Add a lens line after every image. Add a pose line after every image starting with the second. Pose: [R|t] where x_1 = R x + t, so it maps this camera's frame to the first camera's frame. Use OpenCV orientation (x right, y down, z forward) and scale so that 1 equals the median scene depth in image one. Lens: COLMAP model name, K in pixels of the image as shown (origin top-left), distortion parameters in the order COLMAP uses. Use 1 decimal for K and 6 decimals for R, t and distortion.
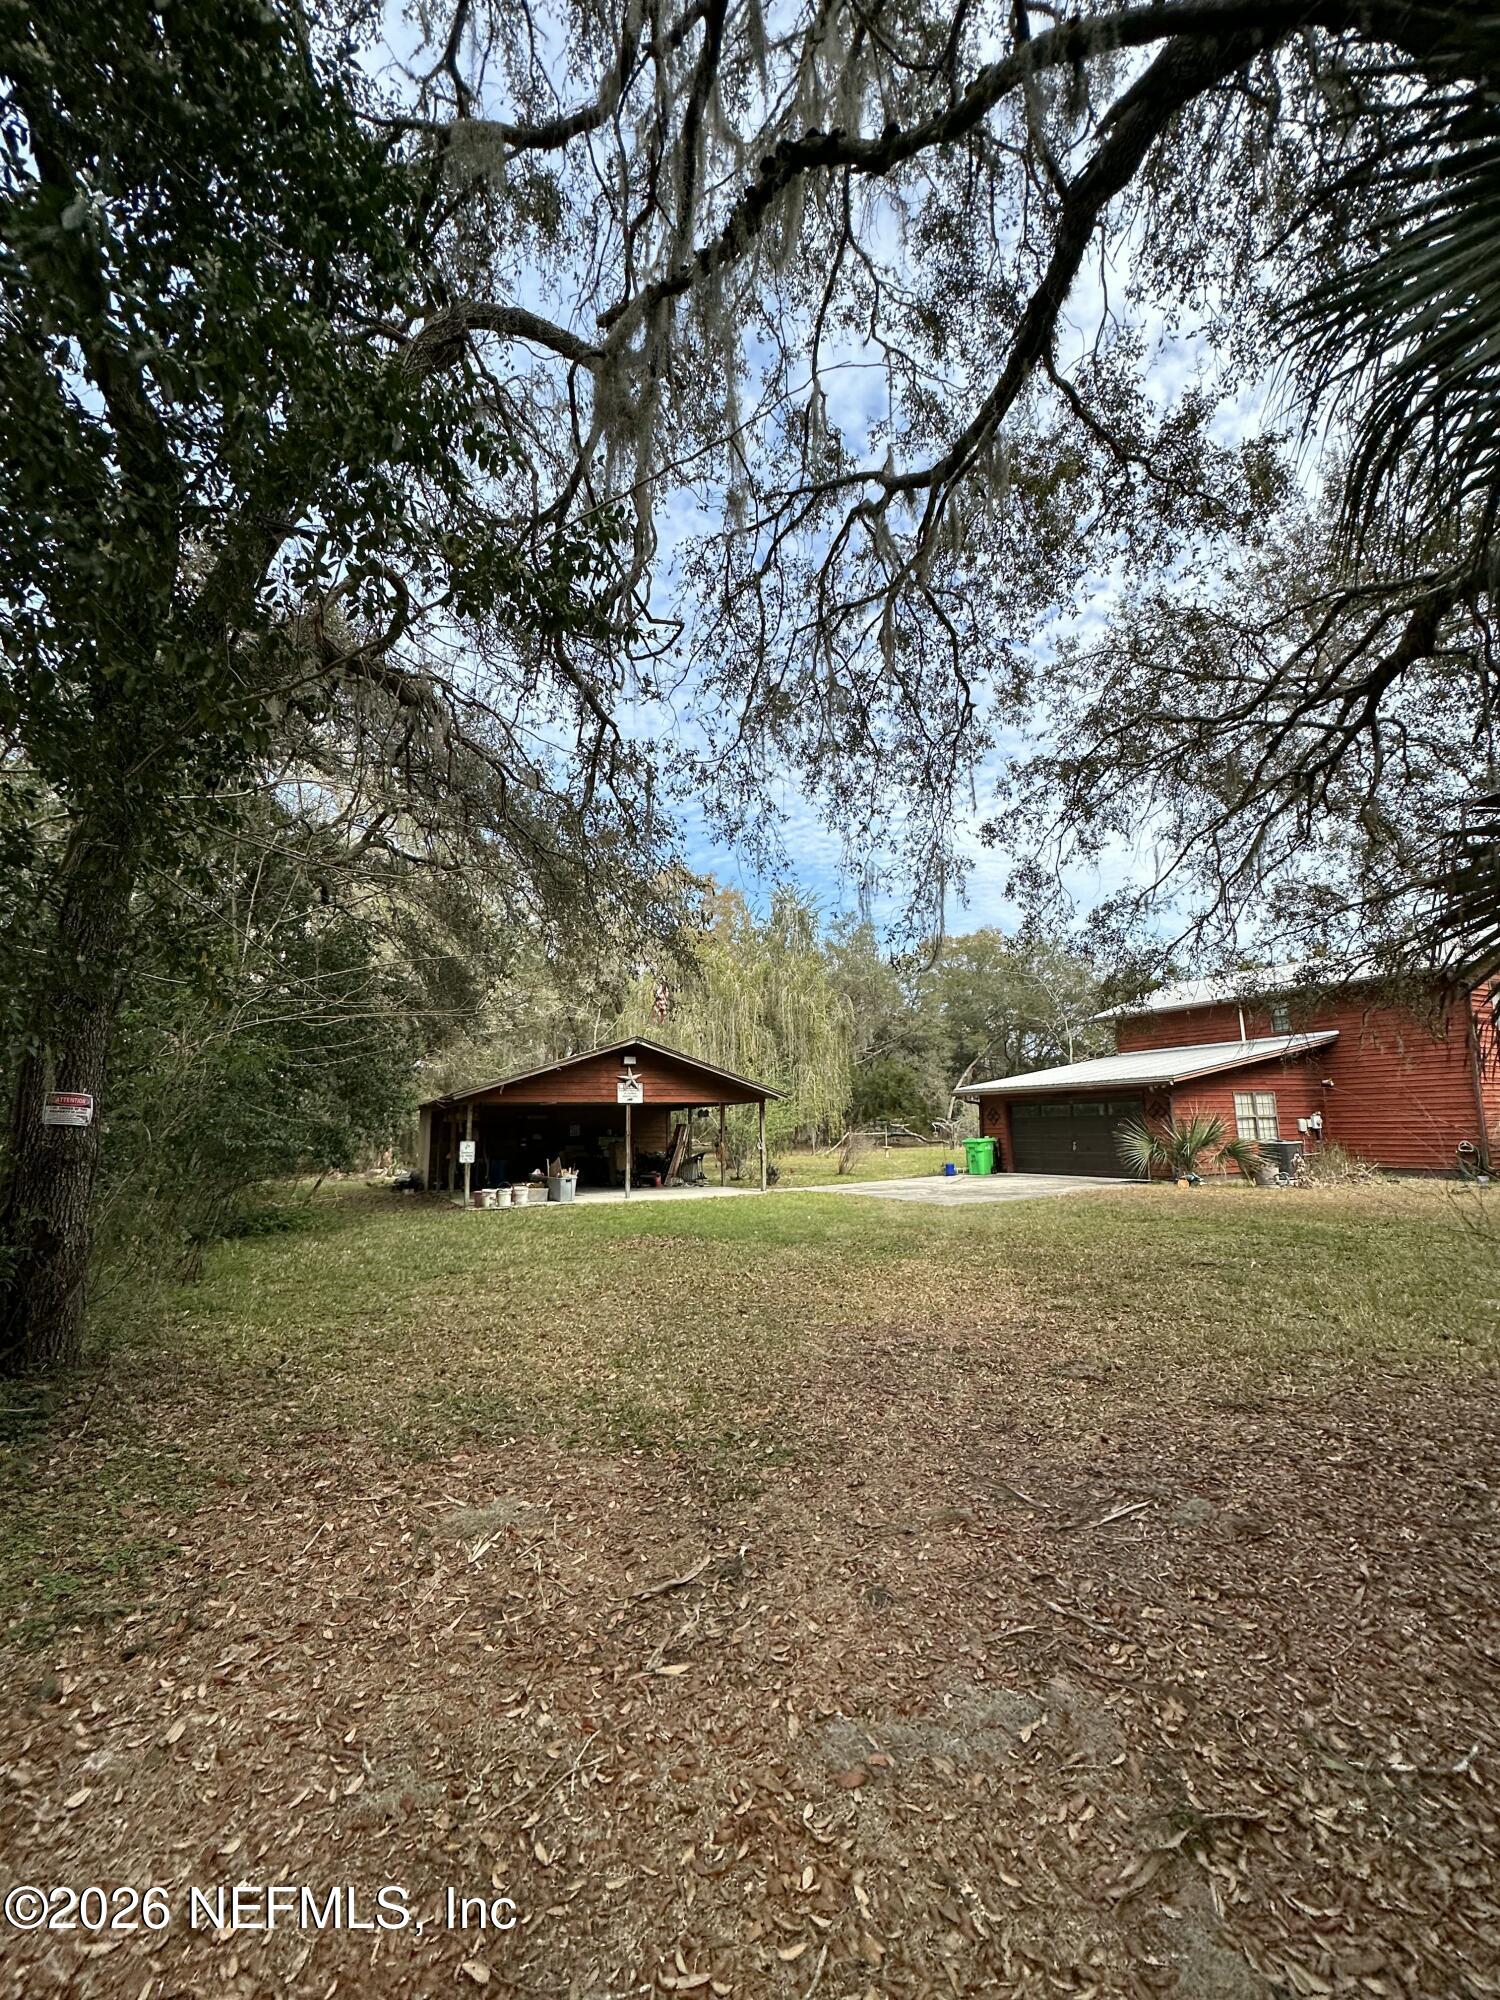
lens RADIAL K [[802.0, 0, 735.9], [0, 802.0, 1007.4], [0, 0, 1]] dist [-0.001064, -0.000164]
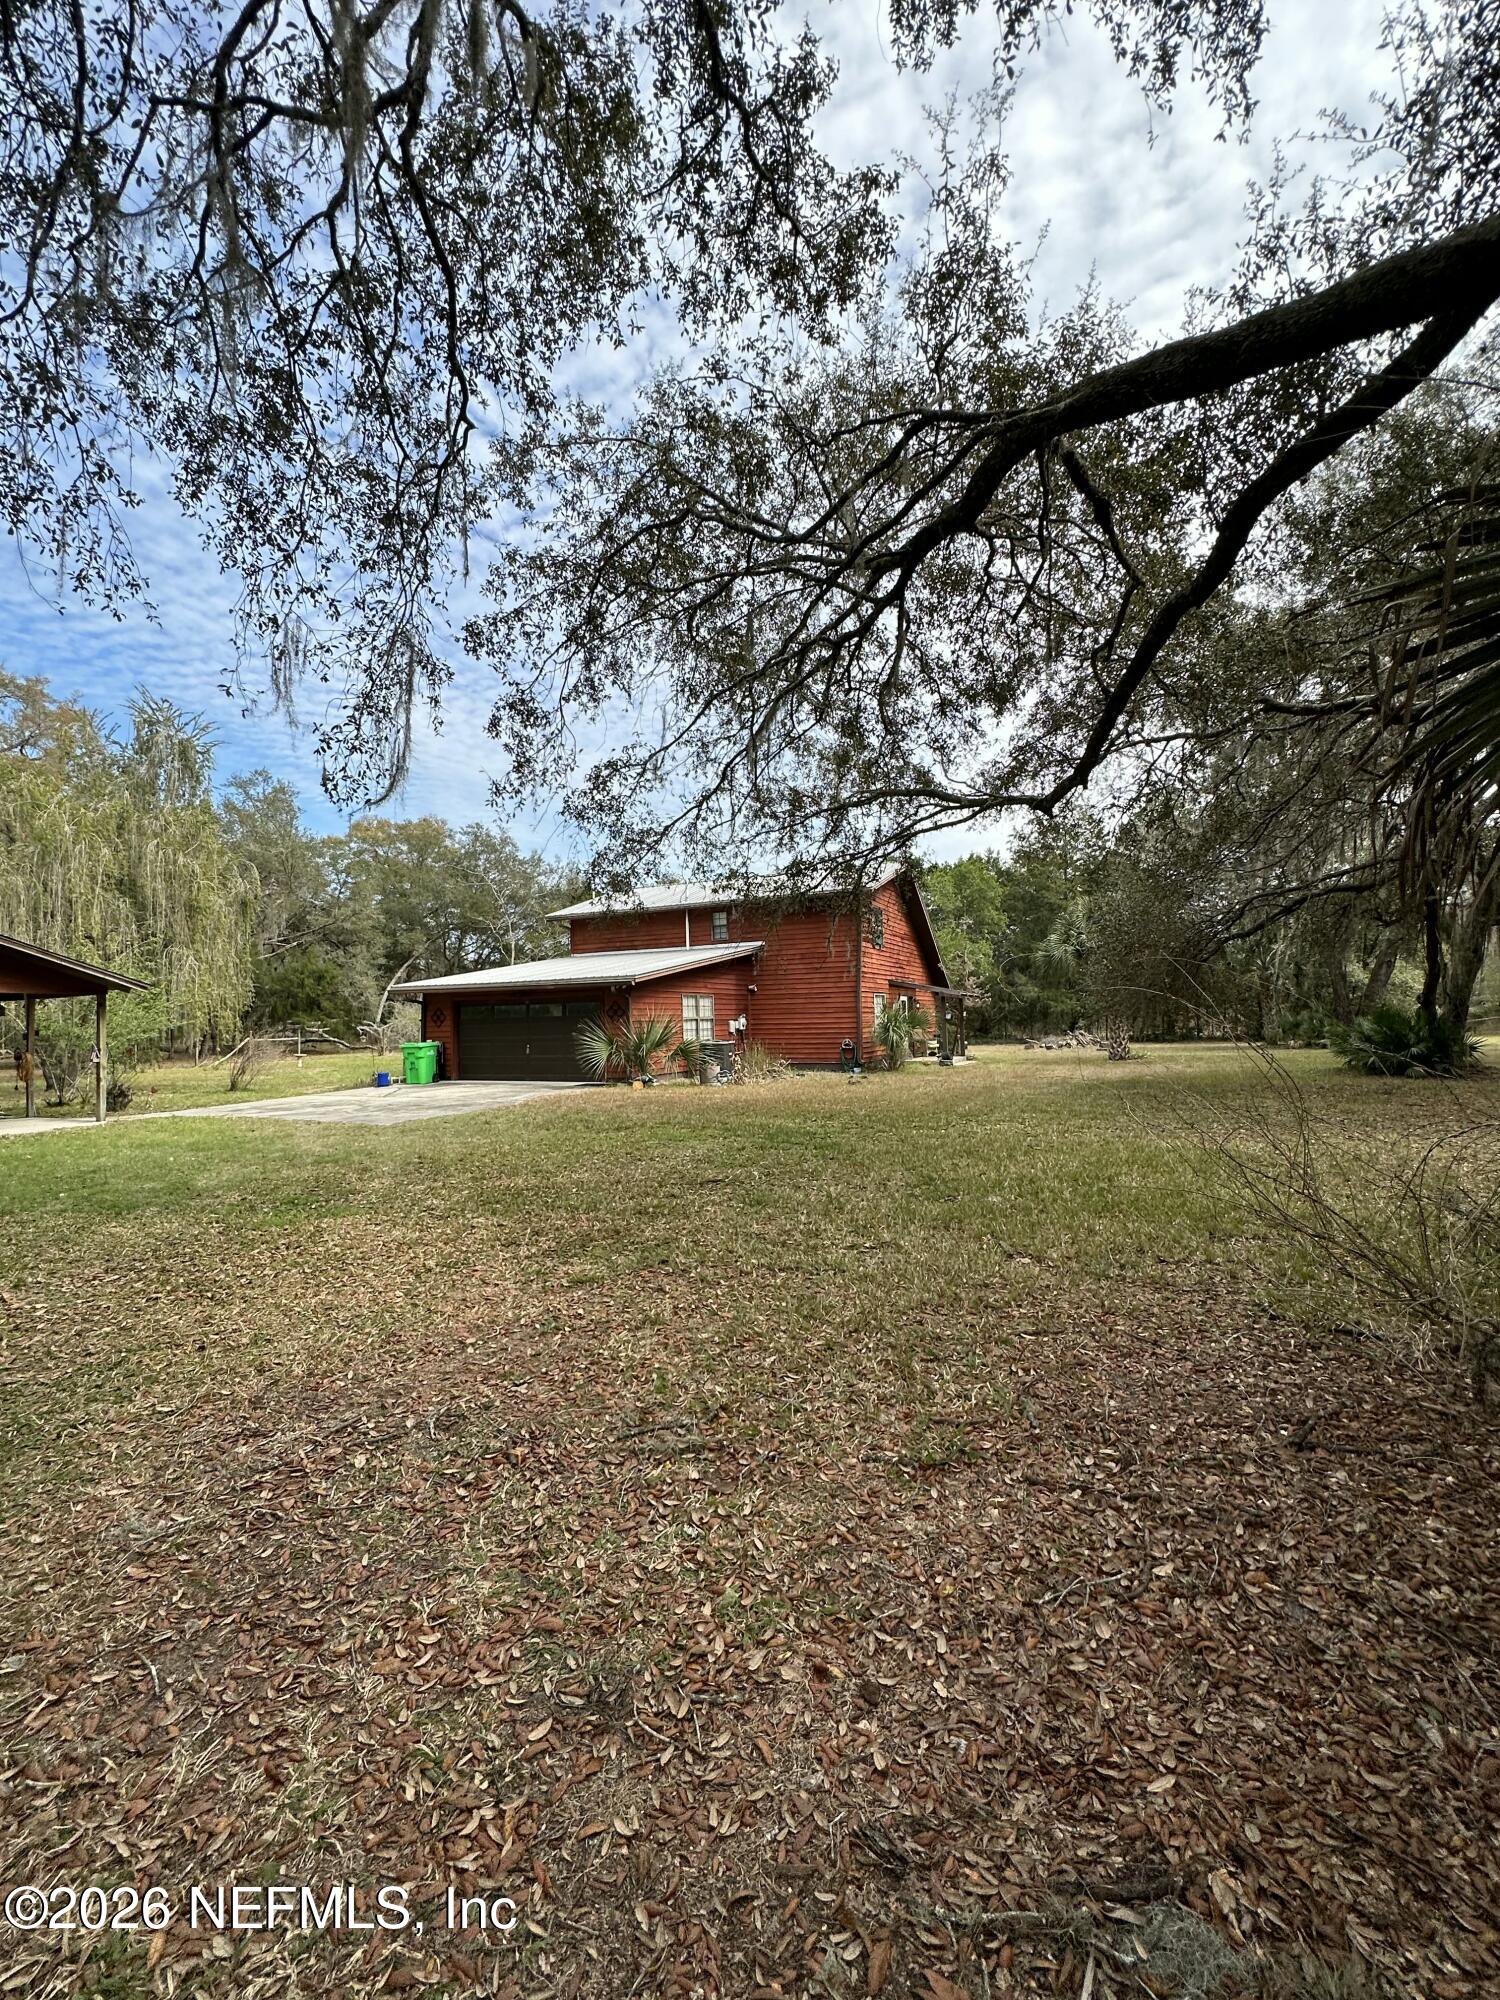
lens RADIAL K [[802.0, 0, 735.9], [0, 802.0, 1007.4], [0, 0, 1]] dist [-0.001064, -0.000164]
pose [[0.775937, 0.015051, 0.630630, 0.033399], [-0.088869, 0.992353, 0.085662, 0.033528], [-0.624518, -0.122512, 0.771341, 0.196006]]
